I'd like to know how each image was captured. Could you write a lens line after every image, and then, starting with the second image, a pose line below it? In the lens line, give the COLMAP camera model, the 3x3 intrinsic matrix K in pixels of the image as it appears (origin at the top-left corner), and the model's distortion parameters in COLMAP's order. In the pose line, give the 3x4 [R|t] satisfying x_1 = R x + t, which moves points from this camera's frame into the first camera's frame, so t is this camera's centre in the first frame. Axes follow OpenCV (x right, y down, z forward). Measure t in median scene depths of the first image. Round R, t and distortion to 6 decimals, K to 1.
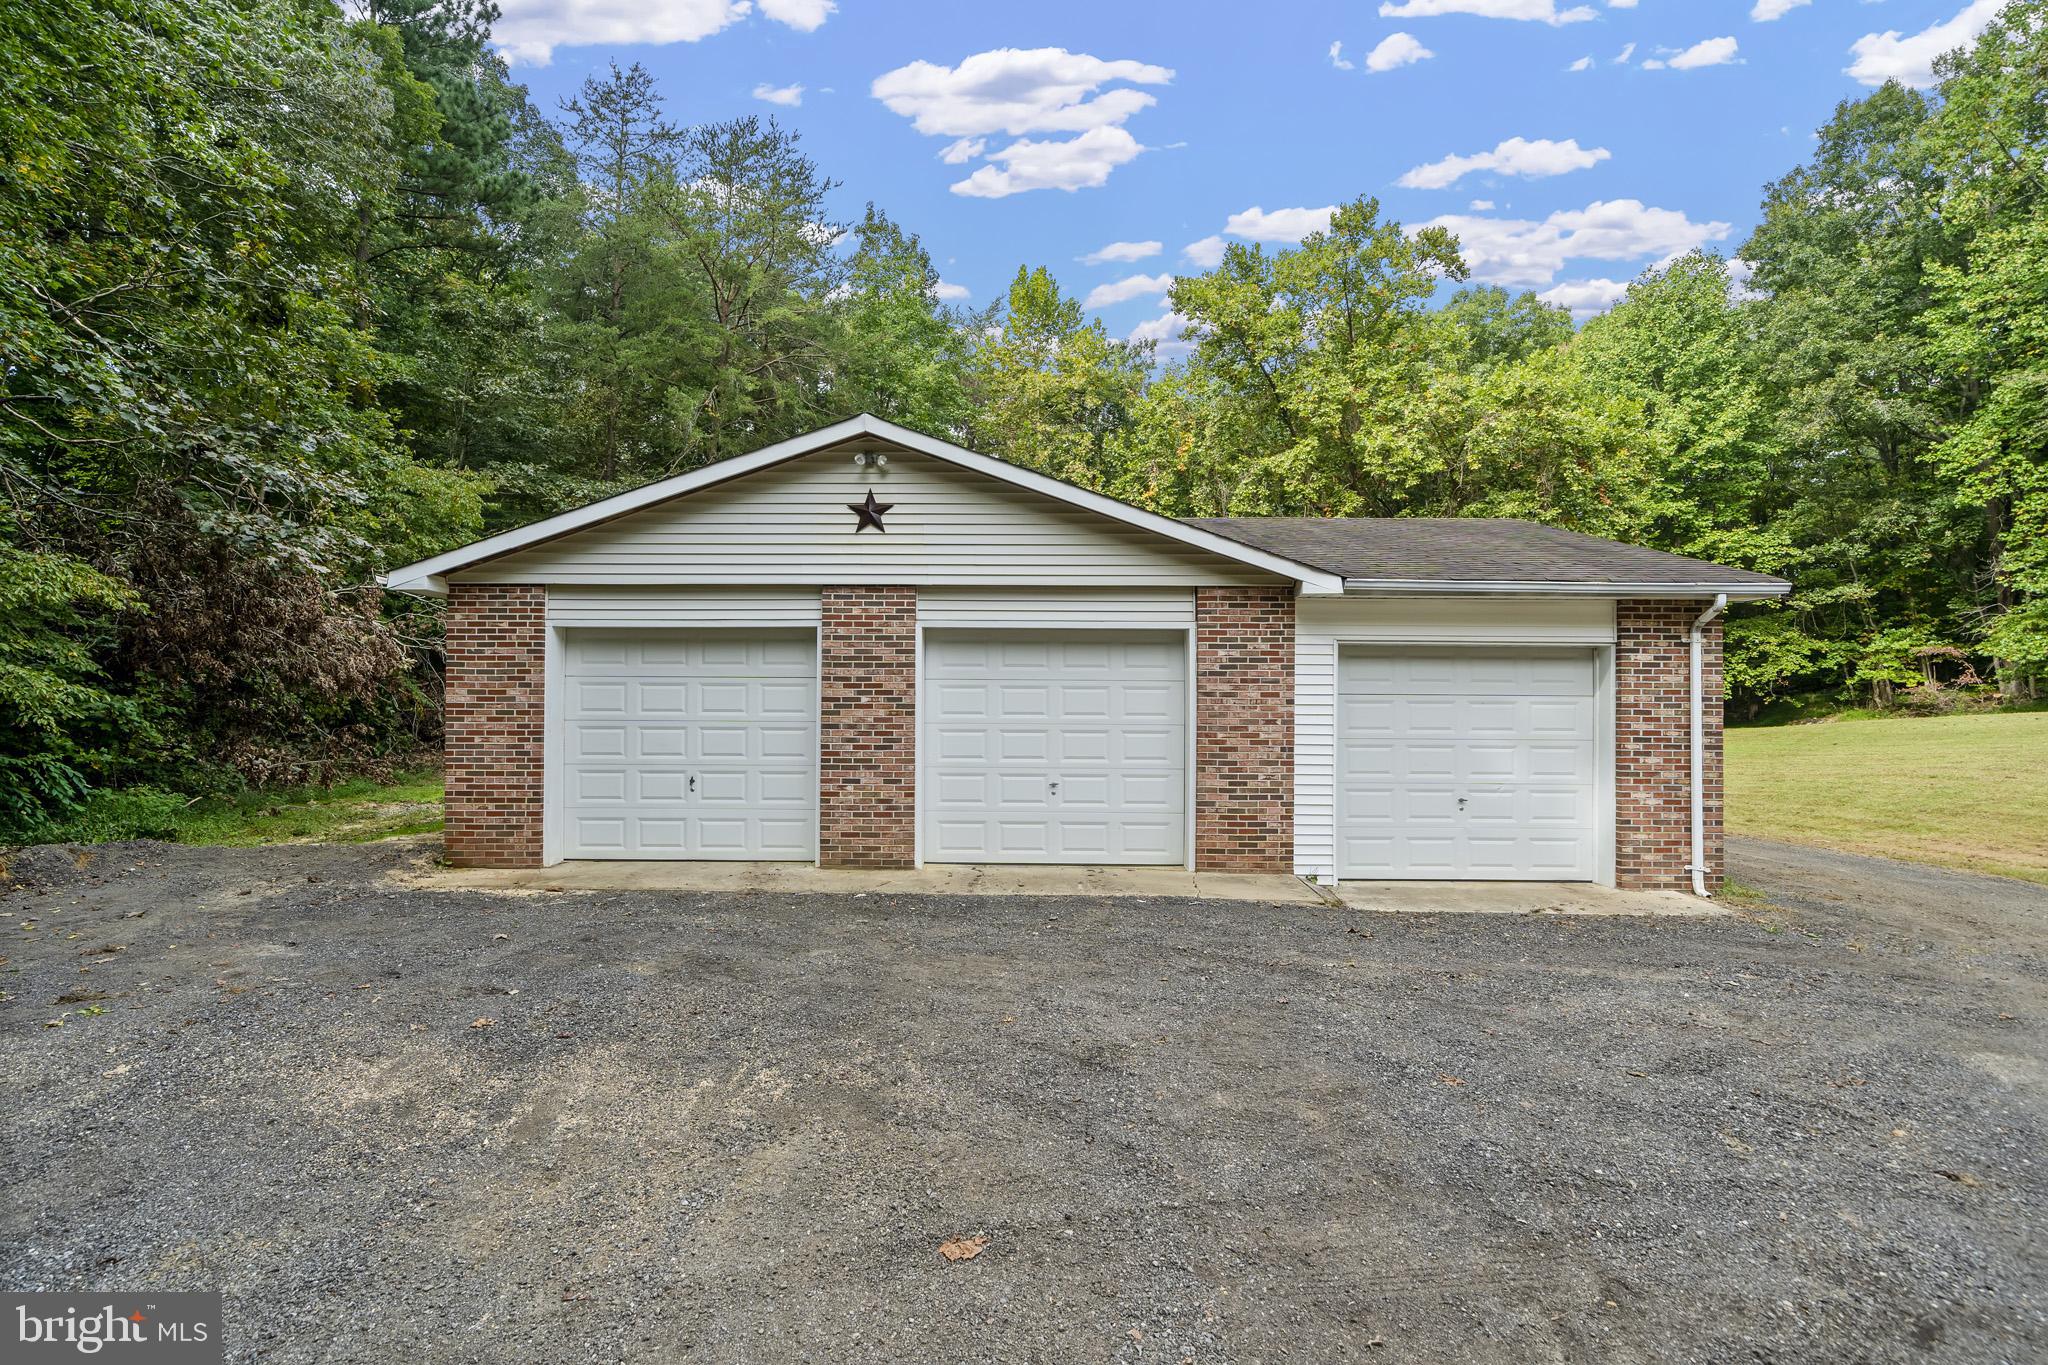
lens RADIAL K [[920.0, 0, 1024.0], [0, 920.0, 682.5], [0, 0, 1]] dist [-0.000039, 0.000177]
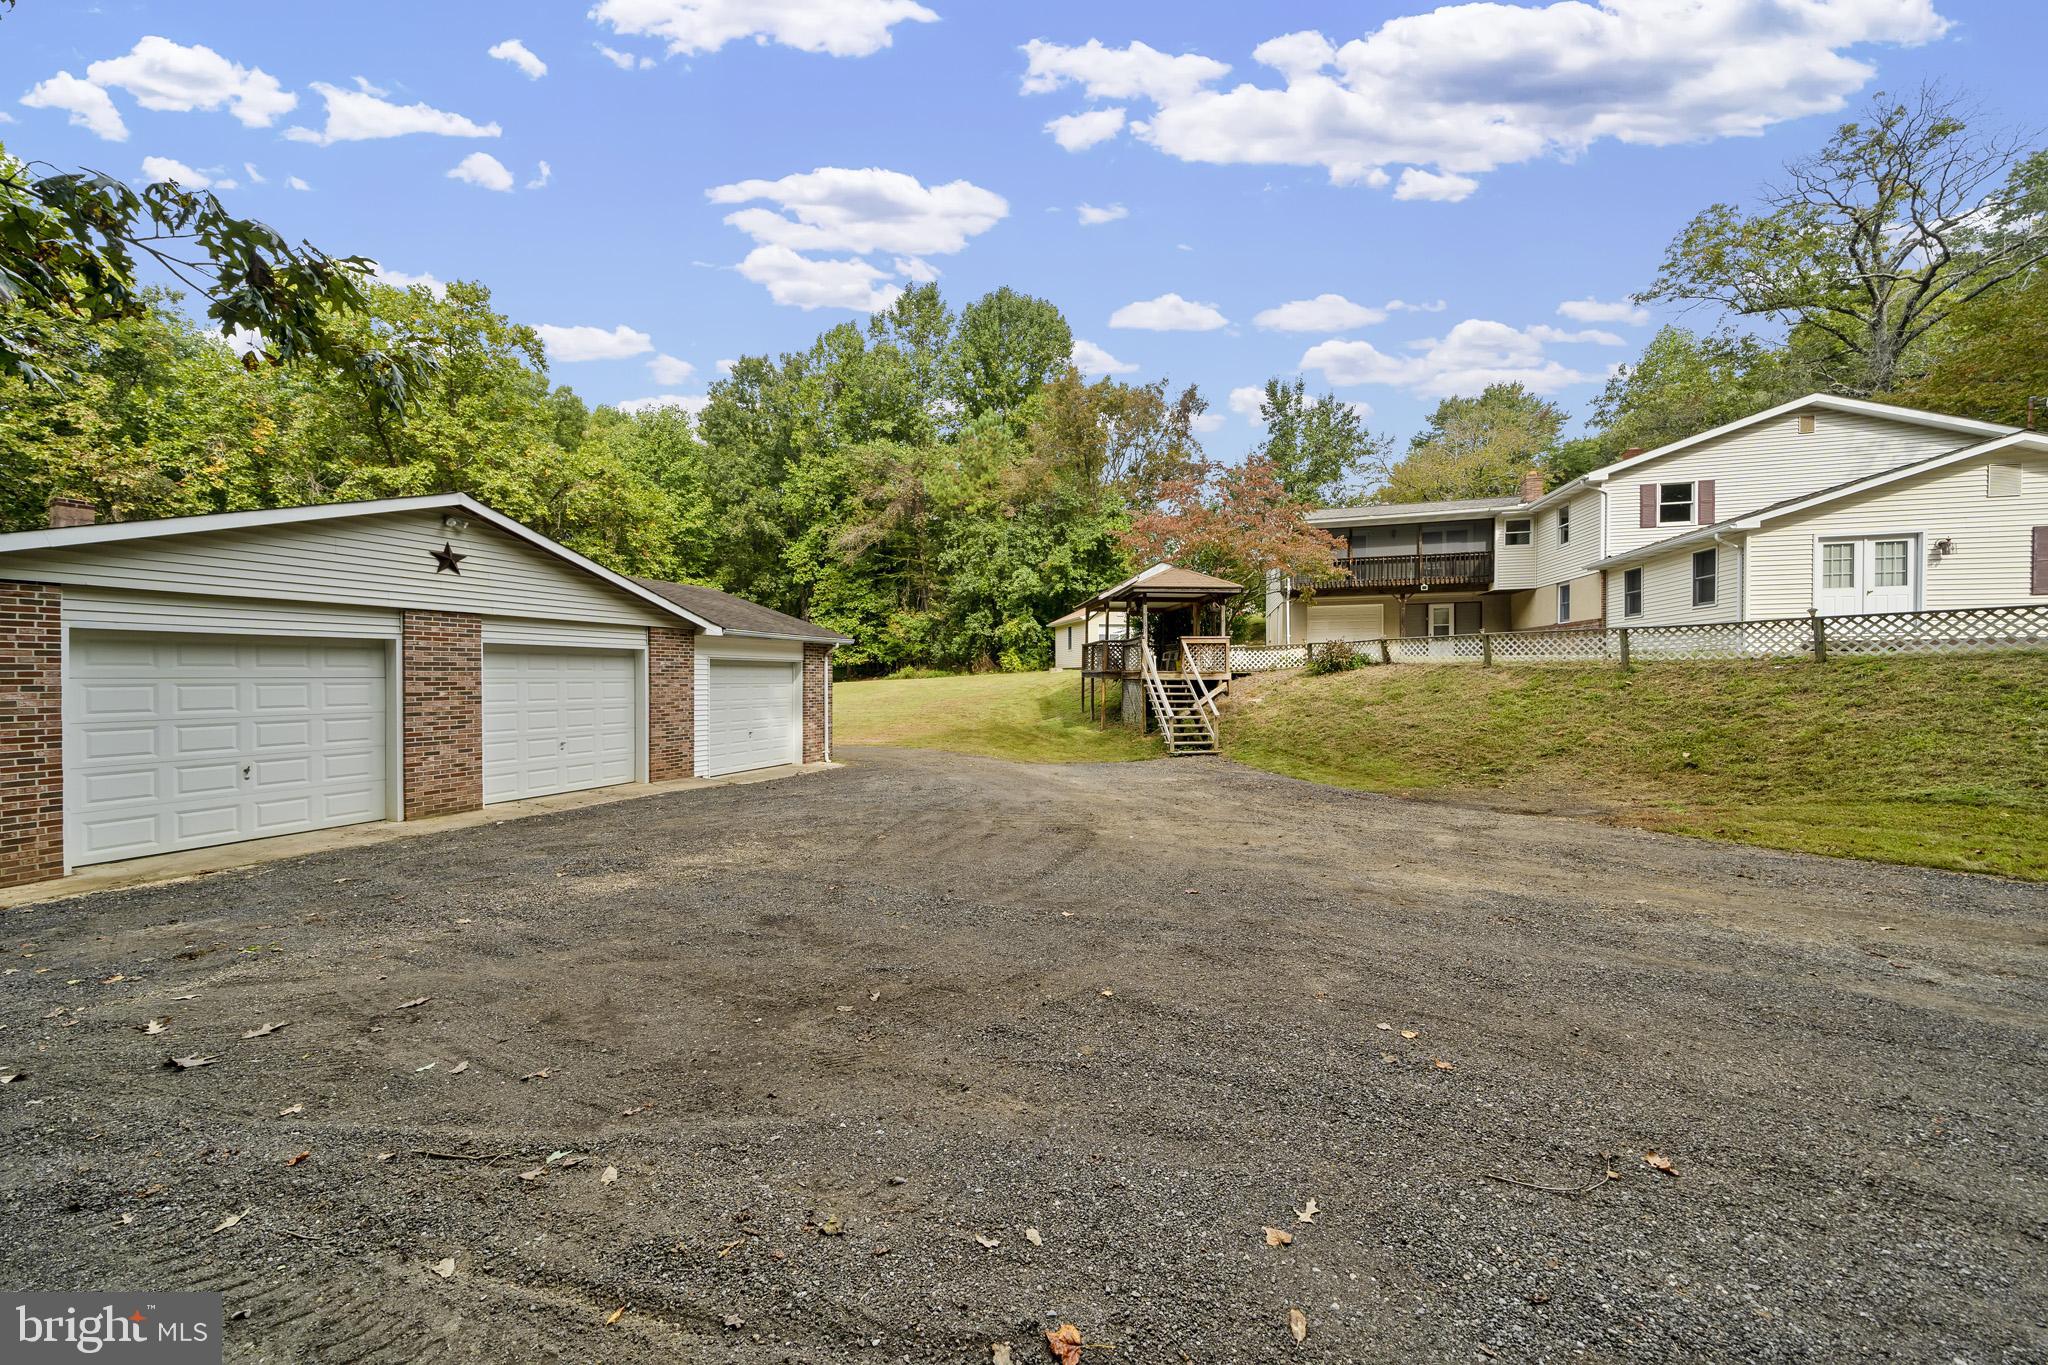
lens RADIAL K [[692.9, 0, 1024.0], [0, 692.9, 682.5], [0, 0, 1]] dist [-0.000219, 0.000013]
pose [[0.381014, -0.013993, 0.924463, -0.790913], [-0.011584, 0.999735, 0.019906, -0.028881], [-0.924497, -0.018294, 0.380751, -0.204094]]
